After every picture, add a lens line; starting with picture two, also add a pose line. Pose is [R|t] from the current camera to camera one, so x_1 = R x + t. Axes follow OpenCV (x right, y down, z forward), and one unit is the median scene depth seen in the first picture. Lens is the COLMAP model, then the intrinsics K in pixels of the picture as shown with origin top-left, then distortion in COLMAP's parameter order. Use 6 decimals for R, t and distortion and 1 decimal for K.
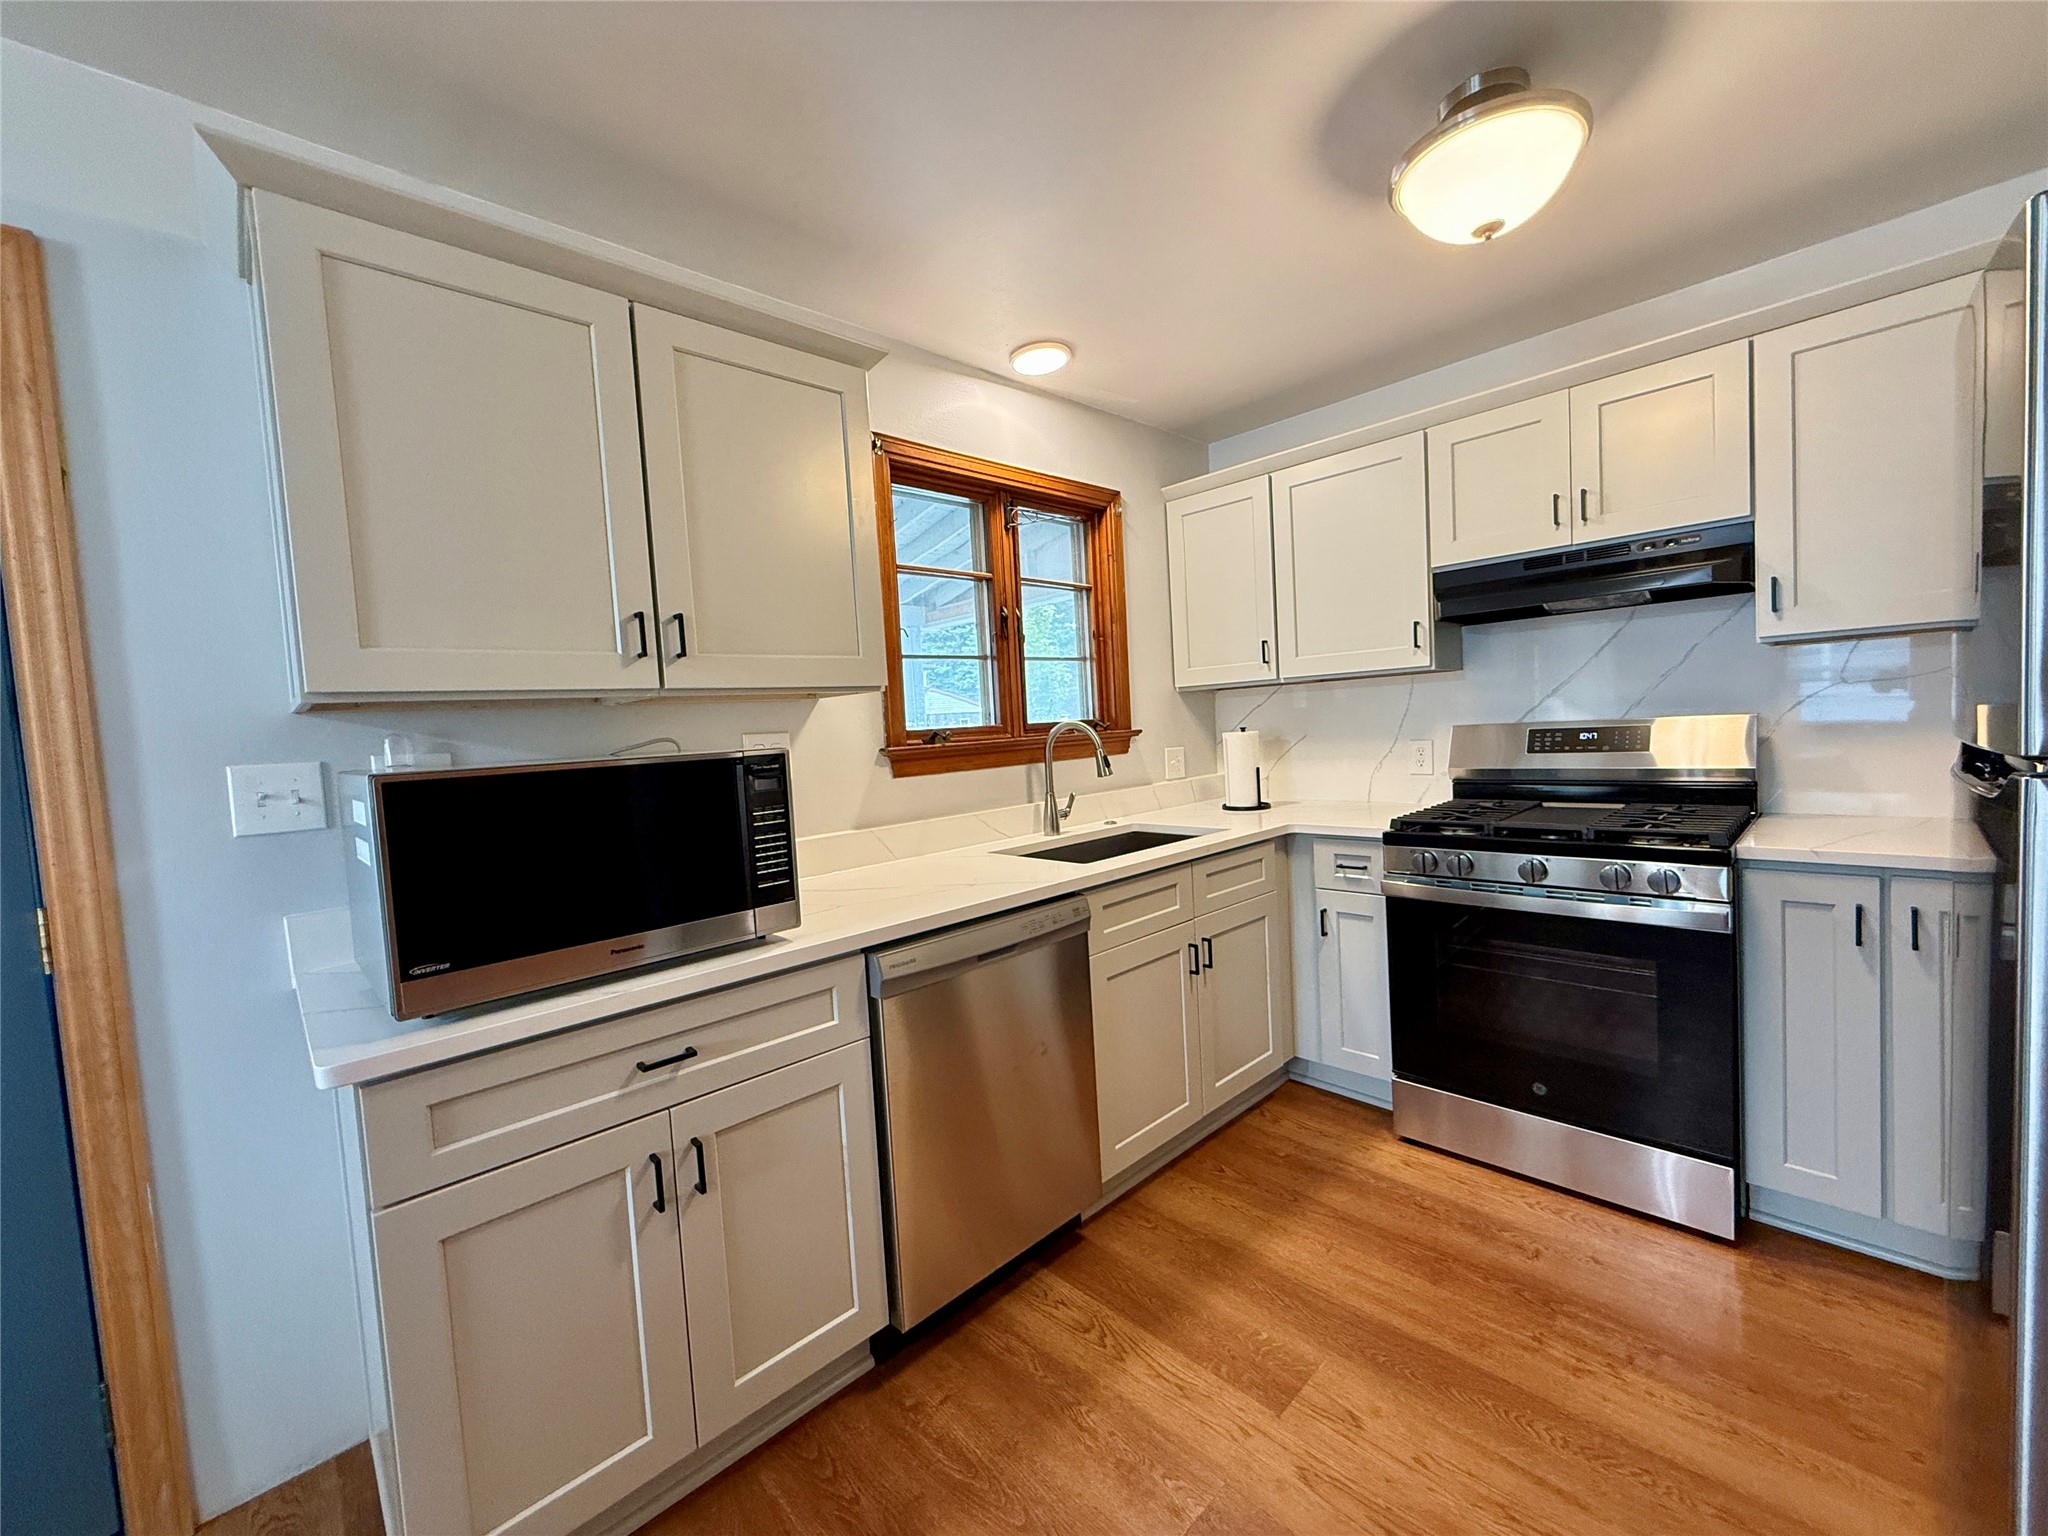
lens RADIAL K [[814.3, 0, 1021.2], [0, 814.3, 768.3], [0, 0, 1]] dist [0.000328, -0.000382]
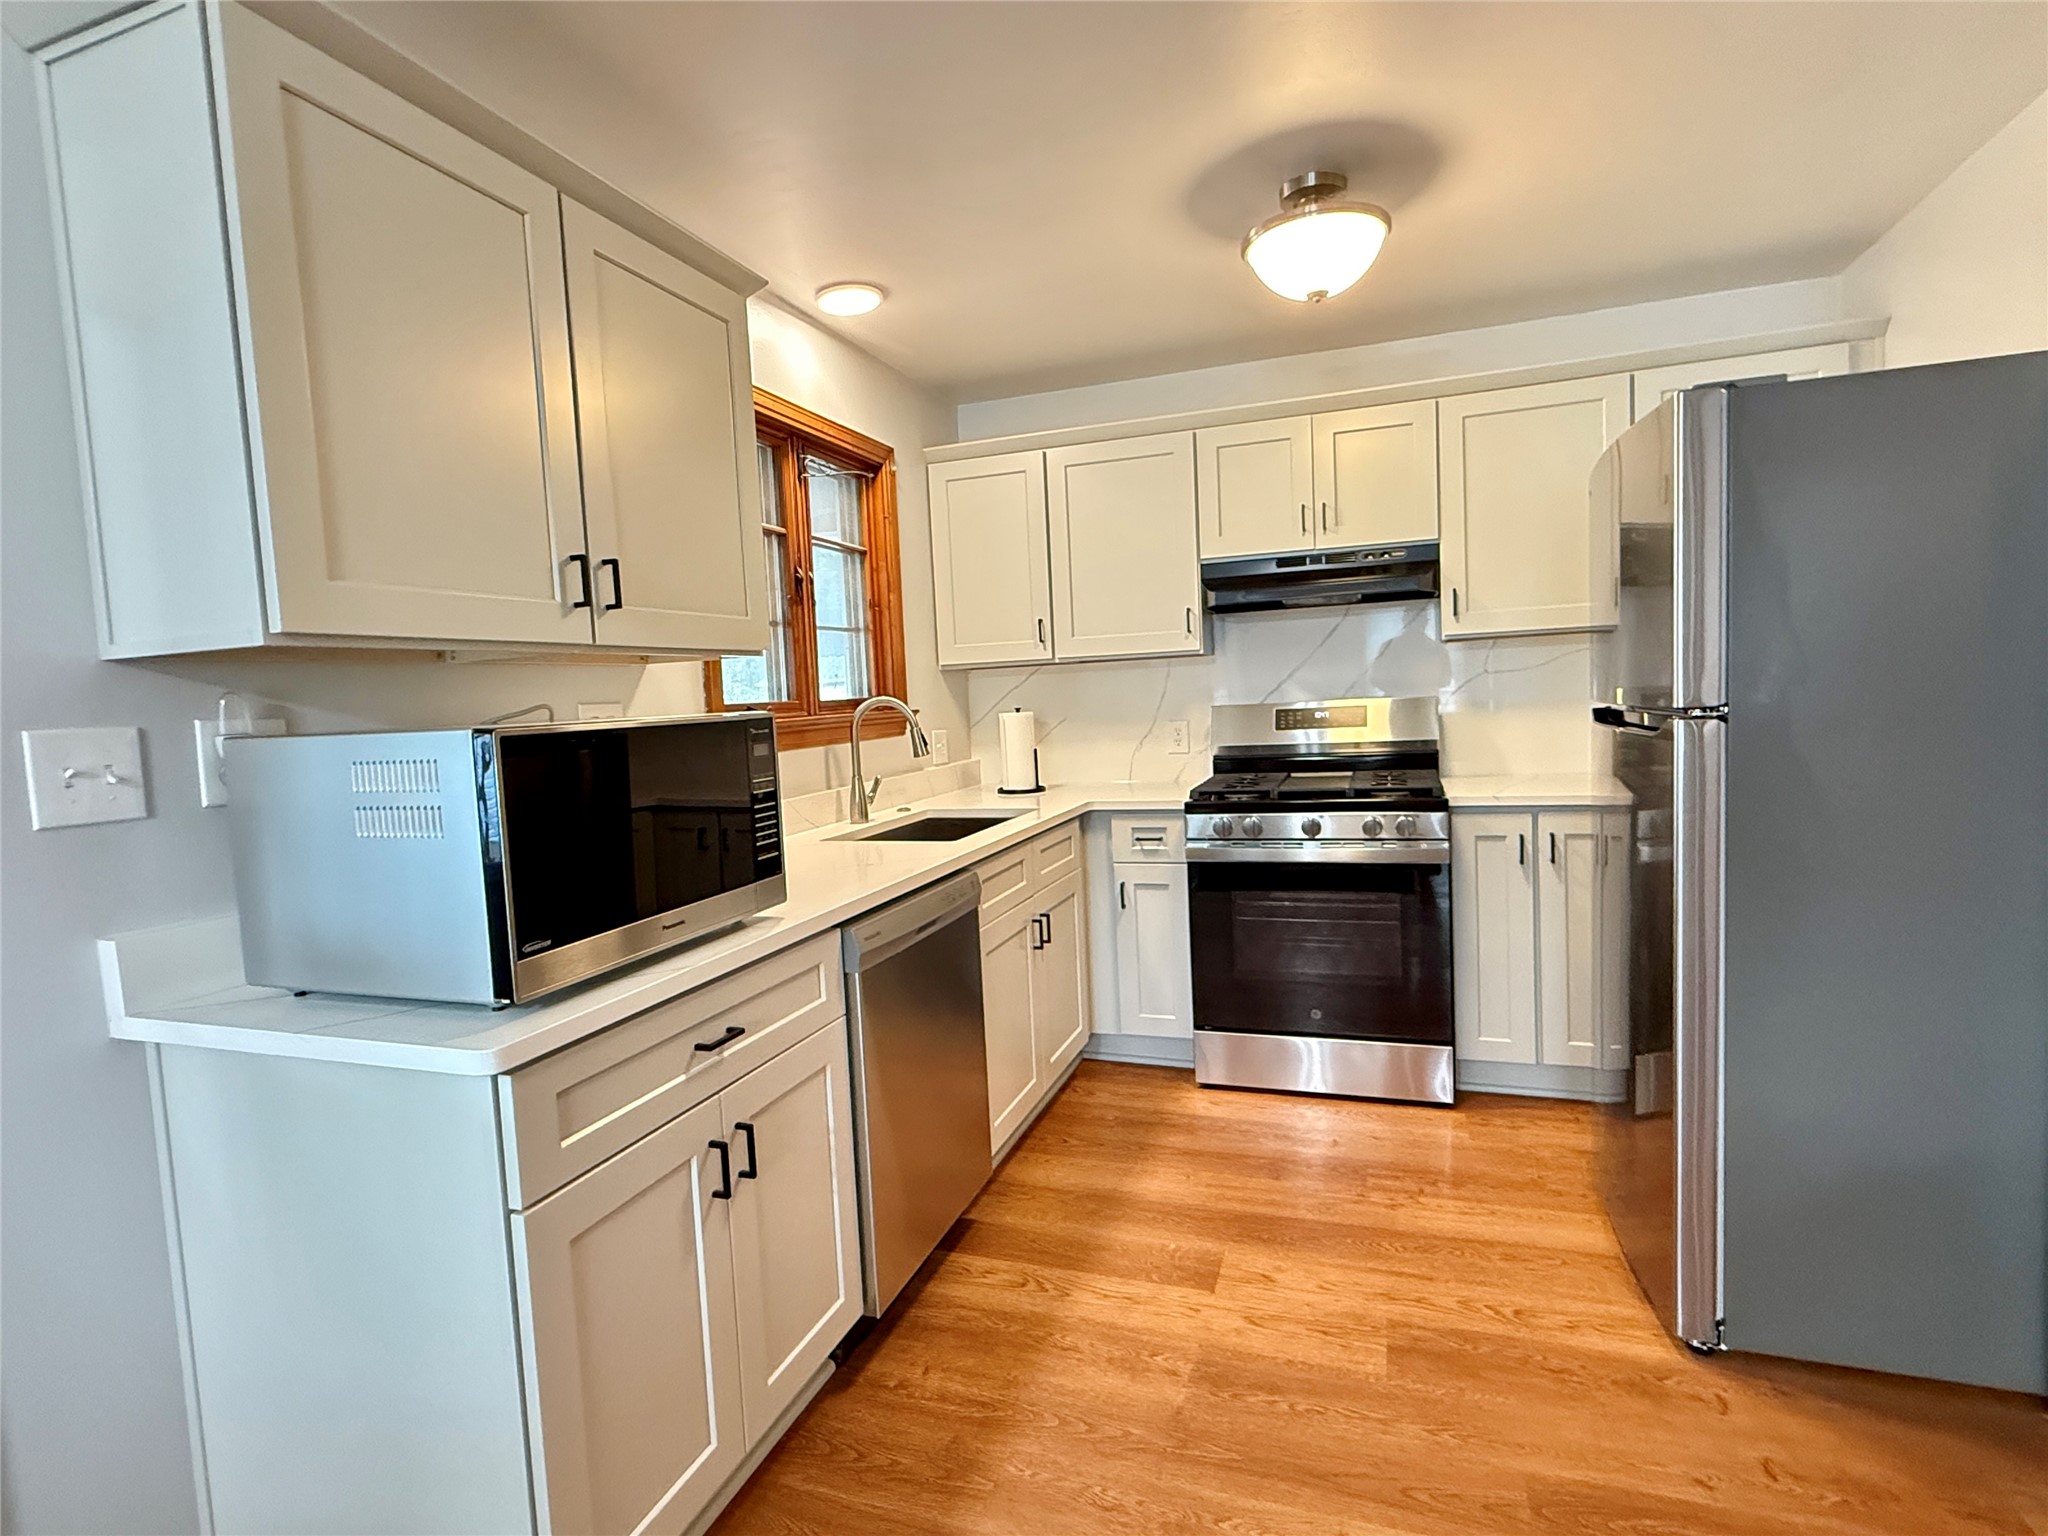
lens RADIAL K [[1025.3, 0, 1027.0], [0, 1025.3, 768.7], [0, 0, 1]] dist [-0.006083, -0.000650]
pose [[0.892974, -0.019555, 0.449683, -0.459304], [0.022222, 0.999753, -0.000653, 0.039476], [-0.449559, 0.010576, 0.893188, -0.152390]]
